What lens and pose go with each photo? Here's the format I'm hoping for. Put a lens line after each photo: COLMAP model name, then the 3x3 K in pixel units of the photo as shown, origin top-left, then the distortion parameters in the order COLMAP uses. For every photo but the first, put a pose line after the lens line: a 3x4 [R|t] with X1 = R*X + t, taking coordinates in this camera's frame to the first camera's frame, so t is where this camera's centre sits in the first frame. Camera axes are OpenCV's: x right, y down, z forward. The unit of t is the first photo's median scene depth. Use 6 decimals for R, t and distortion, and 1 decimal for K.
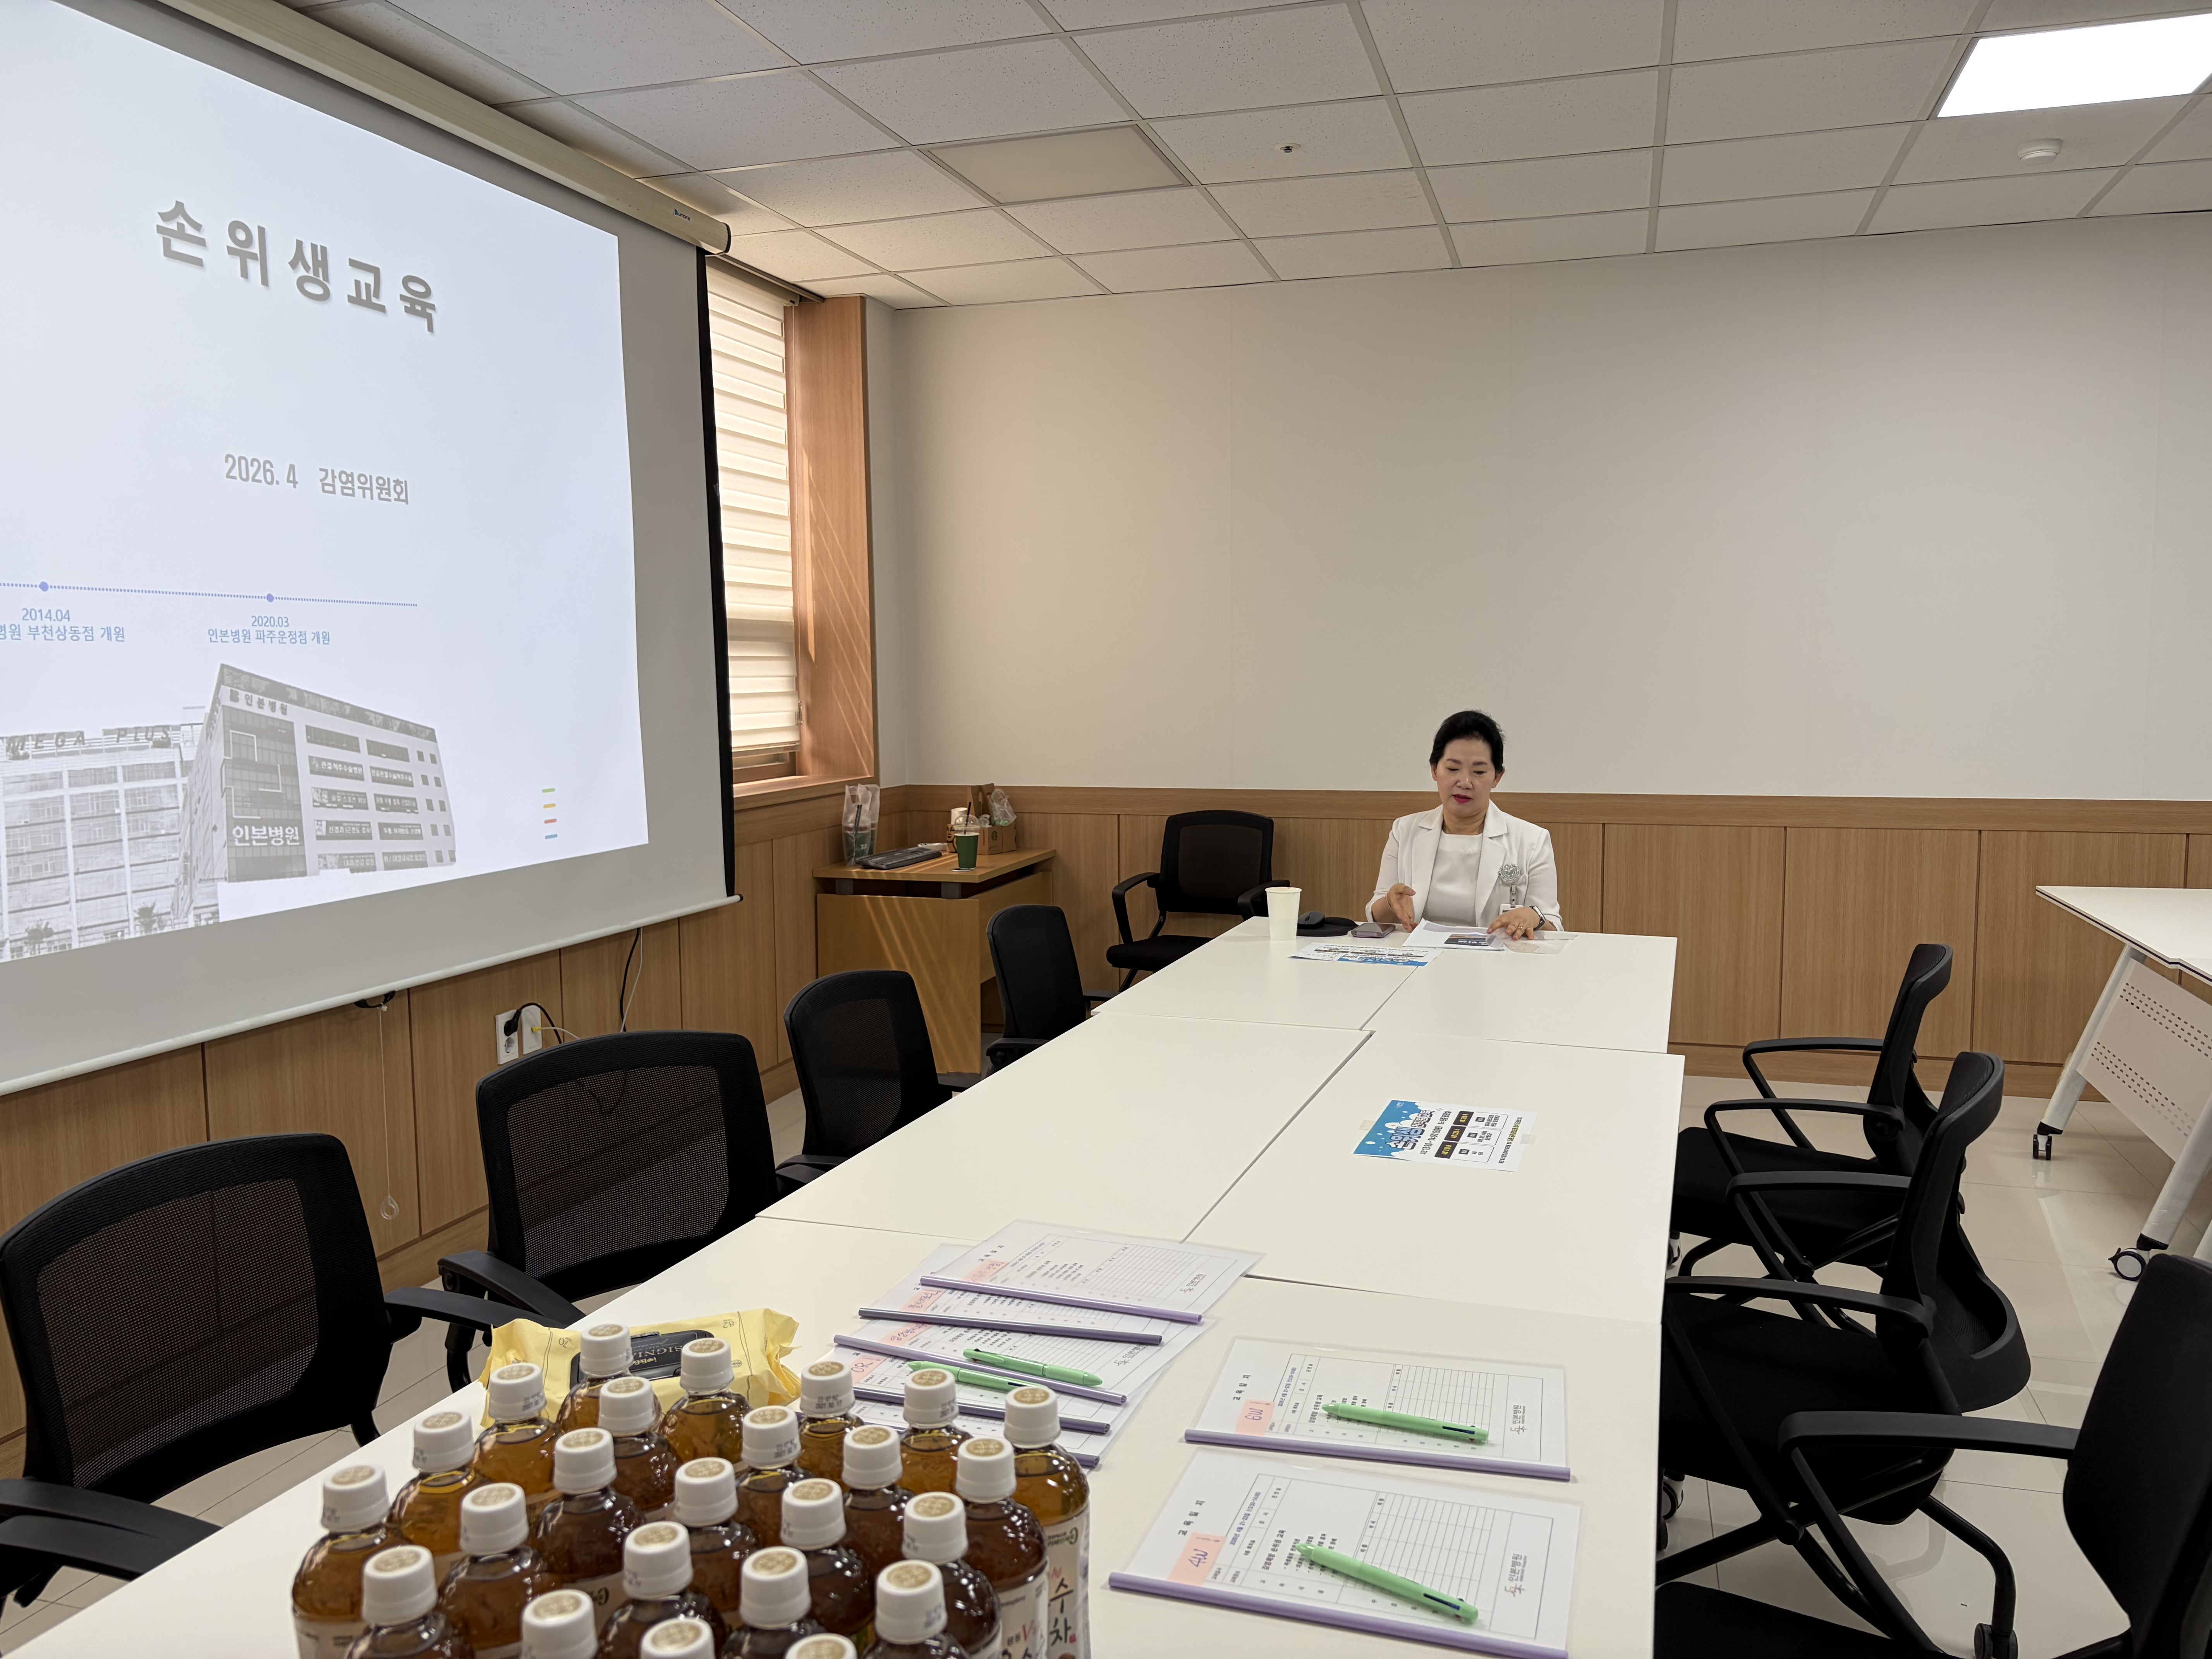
lens RADIAL K [[1692.5, 0, 1105.2], [0, 1692.5, 833.7], [0, 0, 1]] dist [0.009915, 0.002822]
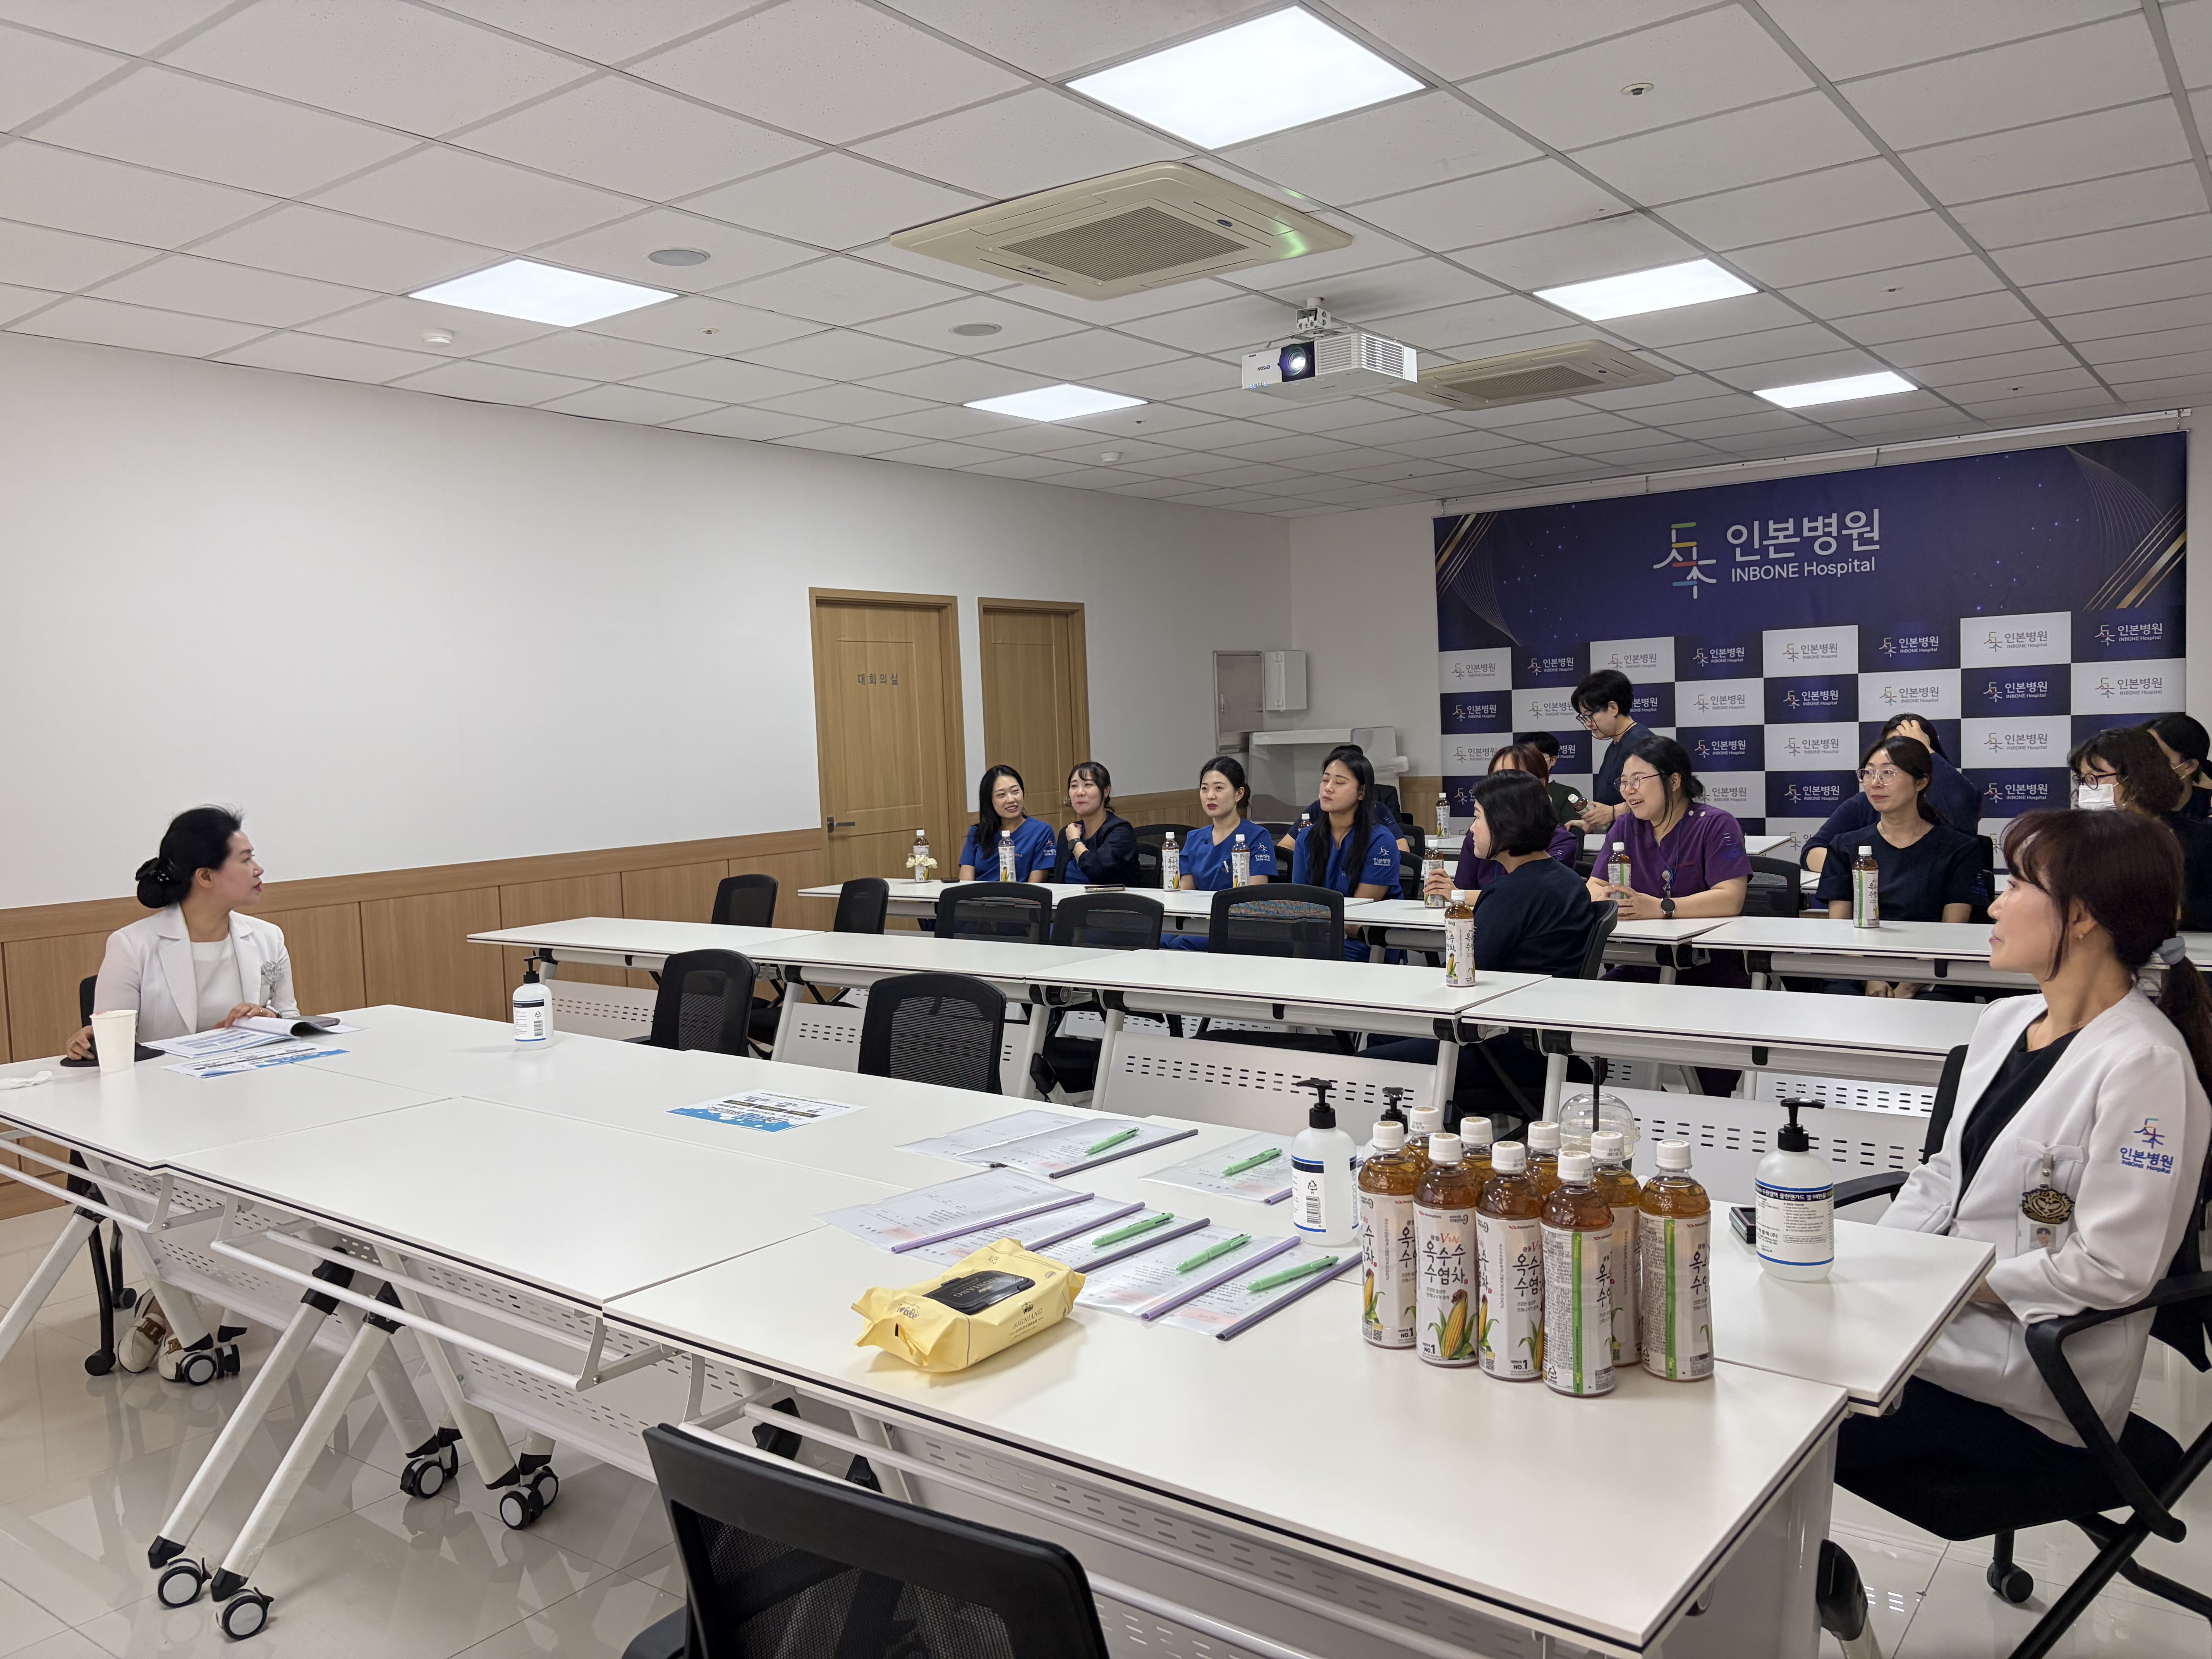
lens RADIAL K [[1653.5, 0, 1106.0], [0, 1653.5, 829.5], [0, 0, 1]] dist [0.010378, -0.013921]
pose [[0.335218, -0.071148, 0.939450, -0.488499], [0.134885, 0.990497, 0.026883, -0.017261], [-0.932435, 0.117706, 0.341629, 0.205612]]
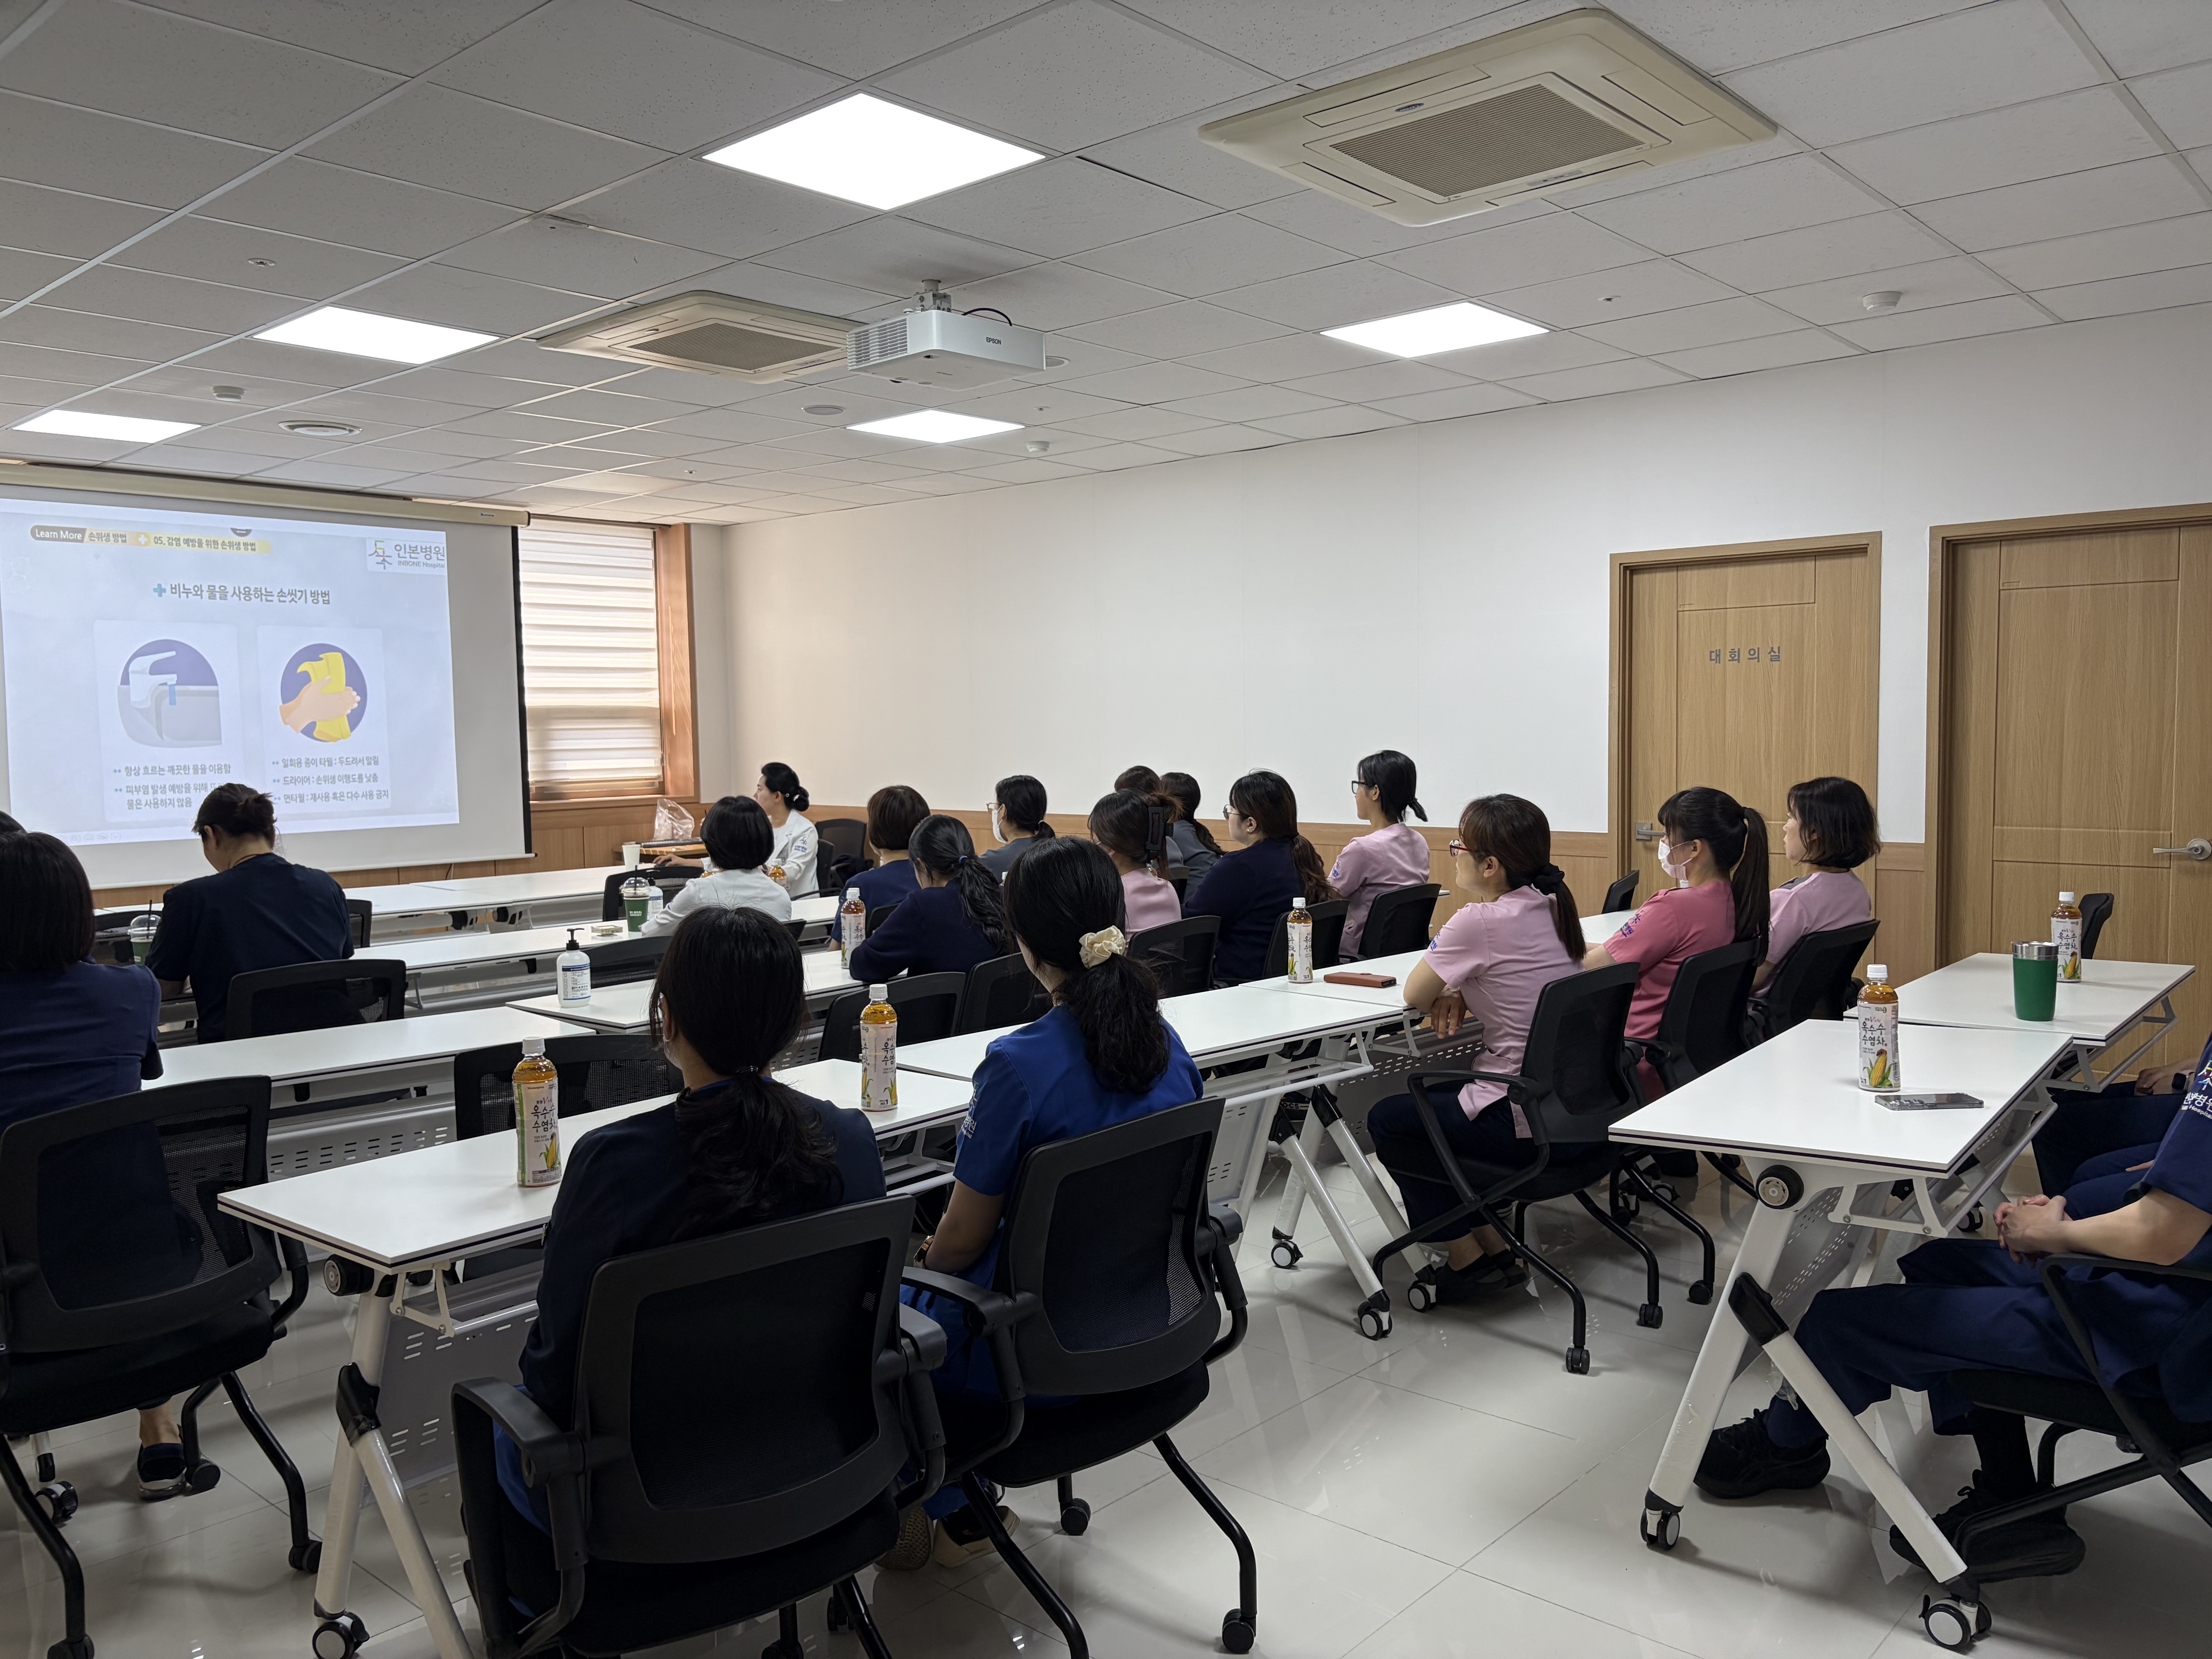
lens RADIAL K [[1643.3, 0, 1075.5], [0, 1643.3, 821.1], [0, 0, 1]] dist [0.007917, 0.005805]
pose [[0.910307, 0.016241, -0.413616, 1.586201], [-0.030223, 0.999171, -0.027283, 0.045336], [0.412830, 0.037337, 0.910043, -0.643317]]
